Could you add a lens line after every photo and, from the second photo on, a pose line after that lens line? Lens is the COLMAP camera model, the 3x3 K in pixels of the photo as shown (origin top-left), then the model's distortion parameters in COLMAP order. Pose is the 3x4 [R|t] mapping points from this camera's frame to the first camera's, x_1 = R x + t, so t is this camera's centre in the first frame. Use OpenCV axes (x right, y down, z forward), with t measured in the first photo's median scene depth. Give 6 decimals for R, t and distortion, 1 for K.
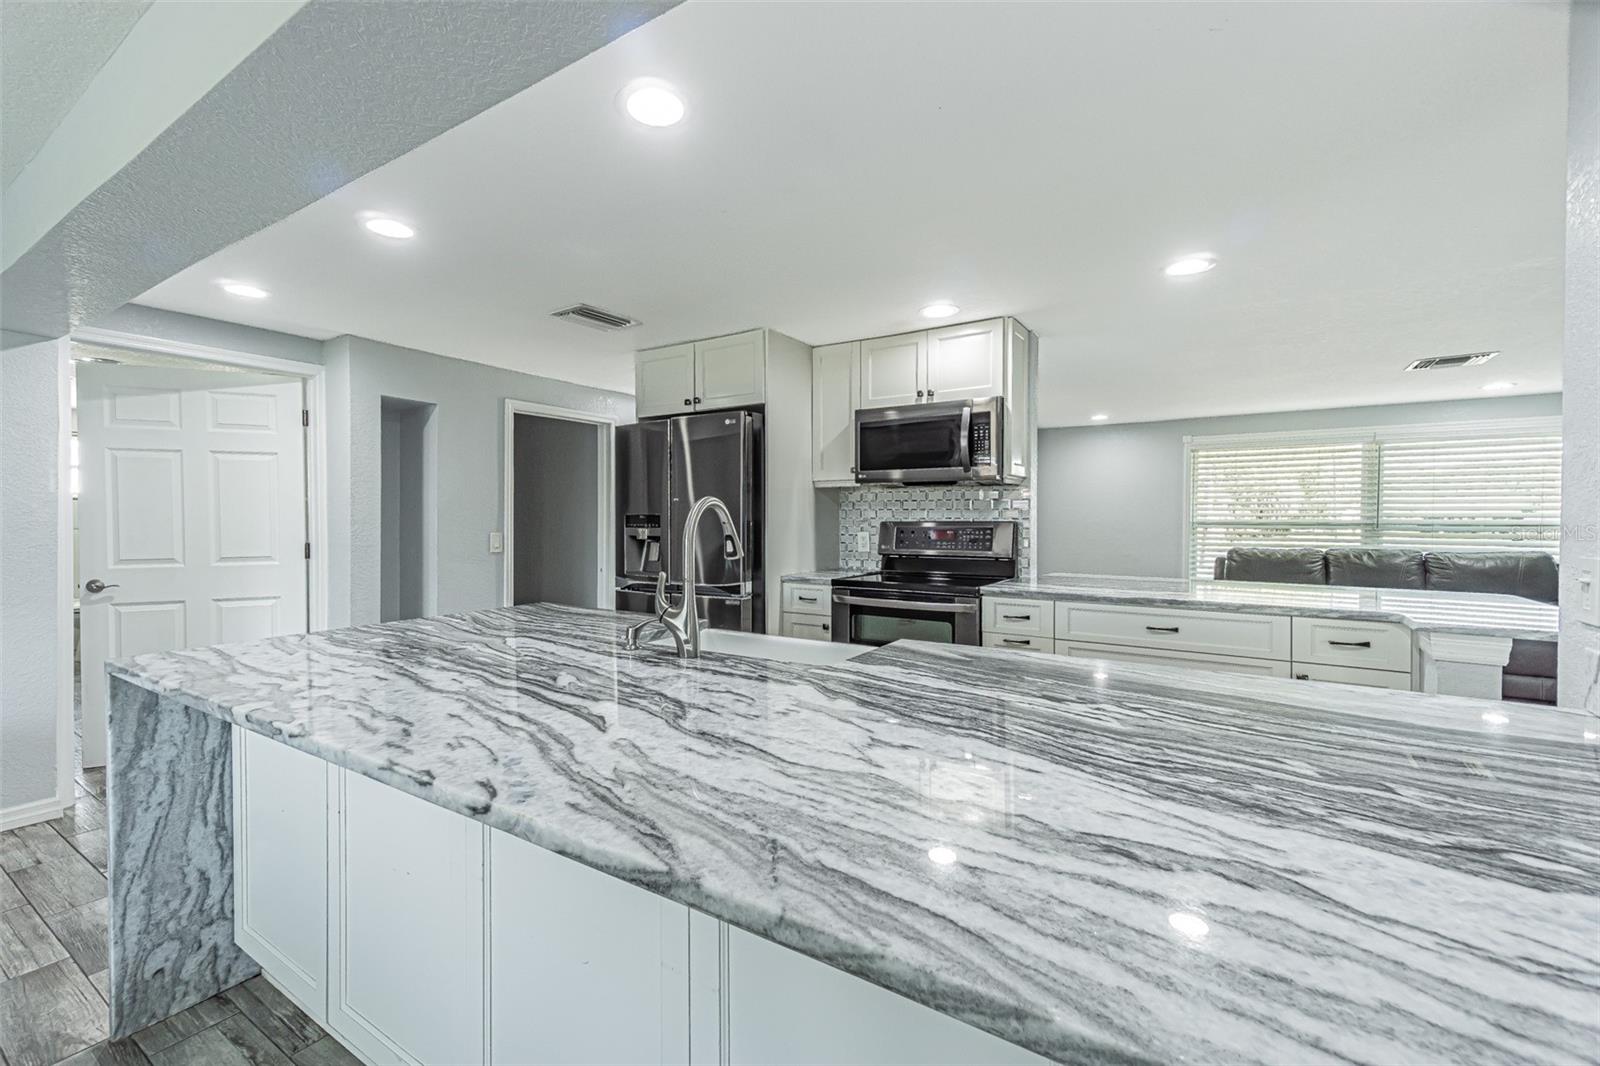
lens RADIAL K [[680.6, 0, 789.3], [0, 680.6, 530.4], [0, 0, 1]] dist [0.013301, -0.000813]
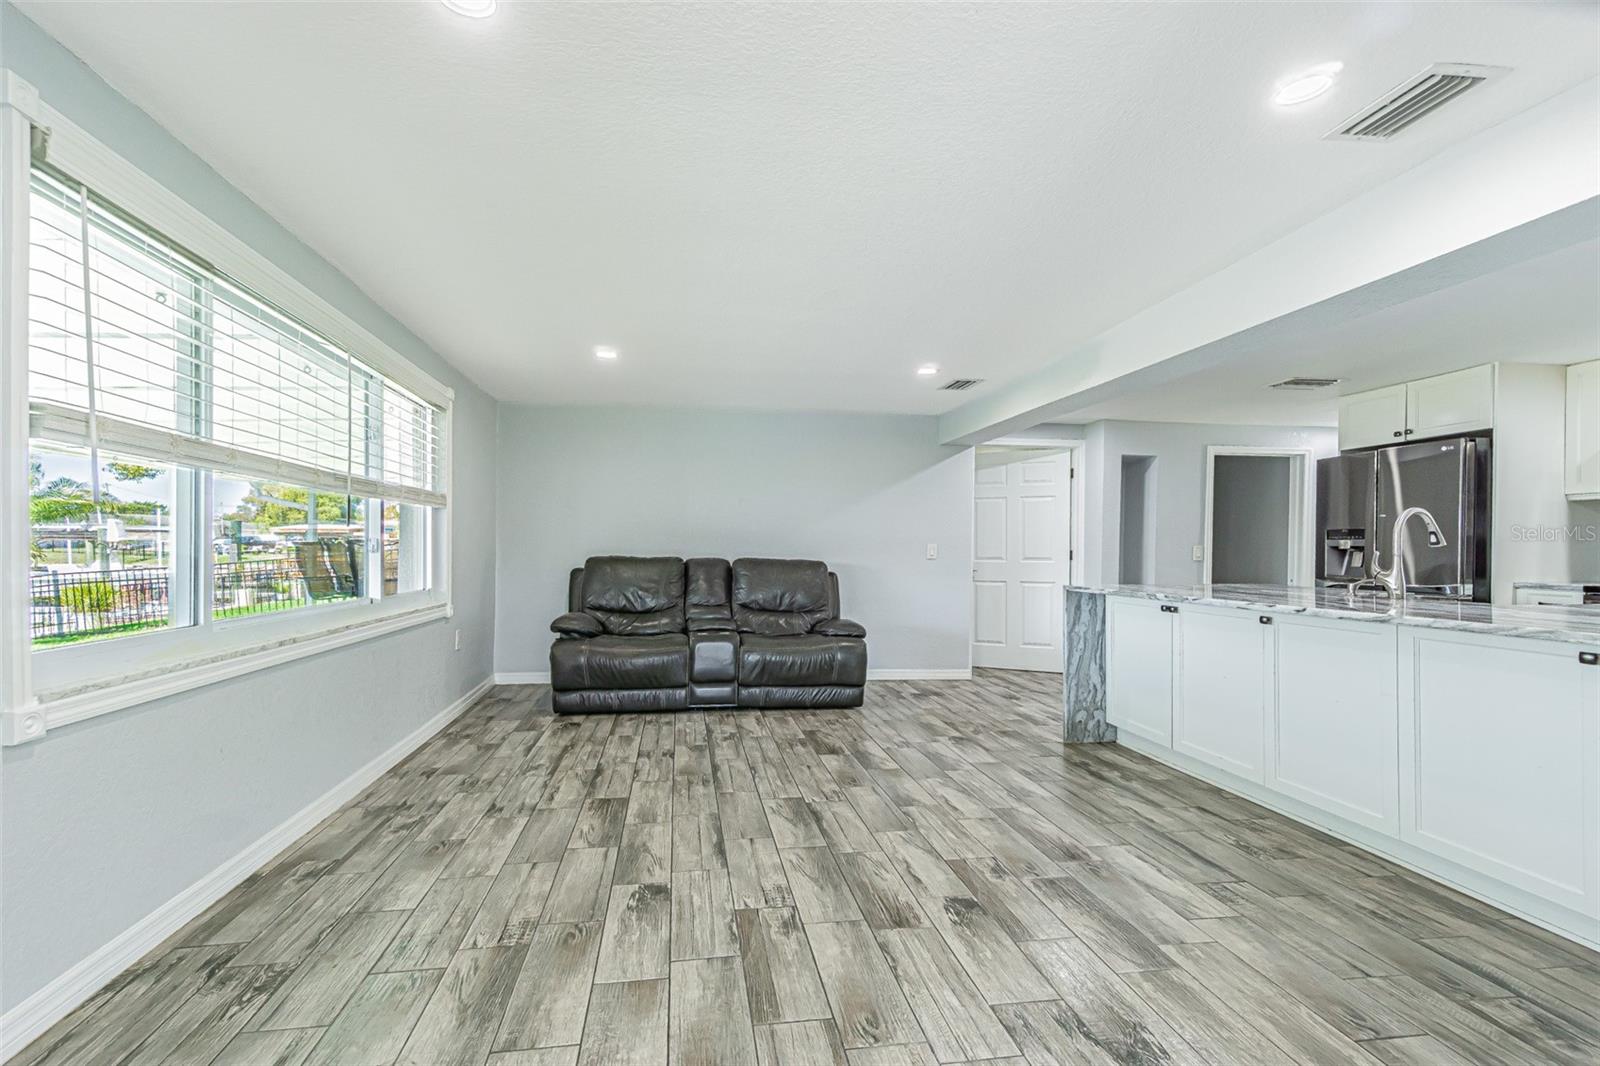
lens RADIAL K [[680.6, 0, 744.9], [0, 680.6, 548.9], [0, 0, 1]] dist [0.013301, -0.000813]
pose [[0.619058, 0.007822, -0.785306, 0.099934], [-0.023878, 0.999676, -0.008866, 0.055121], [0.784982, 0.024240, 0.619044, -0.694974]]
